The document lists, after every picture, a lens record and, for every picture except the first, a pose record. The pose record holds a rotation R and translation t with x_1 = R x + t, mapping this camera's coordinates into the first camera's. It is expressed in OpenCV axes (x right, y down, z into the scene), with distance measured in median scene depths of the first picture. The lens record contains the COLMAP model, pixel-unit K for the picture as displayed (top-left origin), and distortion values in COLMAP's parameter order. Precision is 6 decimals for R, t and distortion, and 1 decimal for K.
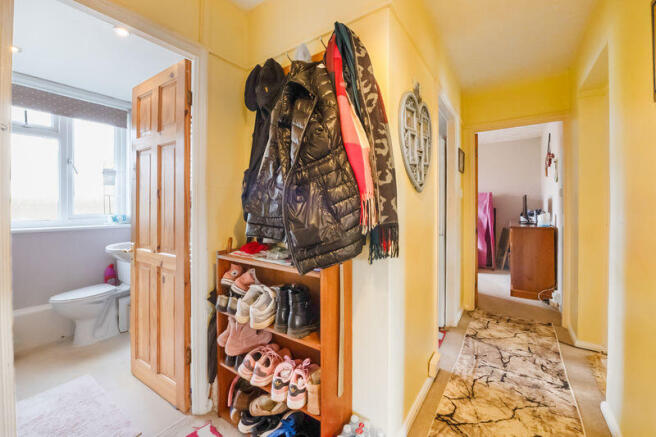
lens RADIAL K [[263.4, 0, 326.1], [0, 263.4, 209.5], [0, 0, 1]] dist [-0.010797, -0.000090]
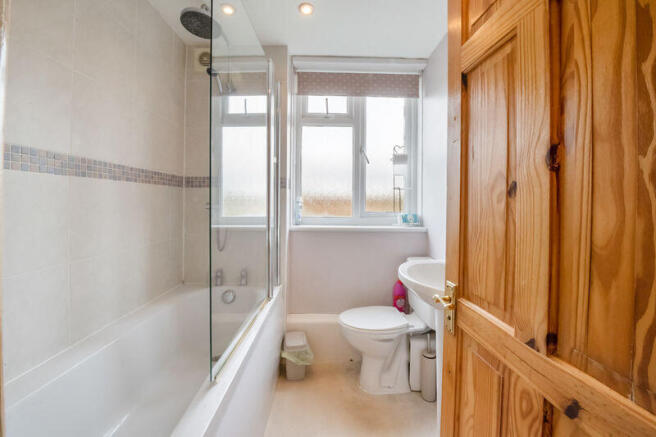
lens RADIAL K [[263.4, 0, 326.1], [0, 263.4, 209.5], [0, 0, 1]] dist [-0.010797, -0.000090]
pose [[0.590193, 0.019275, -0.807032, -0.366379], [-0.008262, 0.999807, 0.017838, -0.003202], [0.807220, -0.003860, 0.590238, 0.409299]]
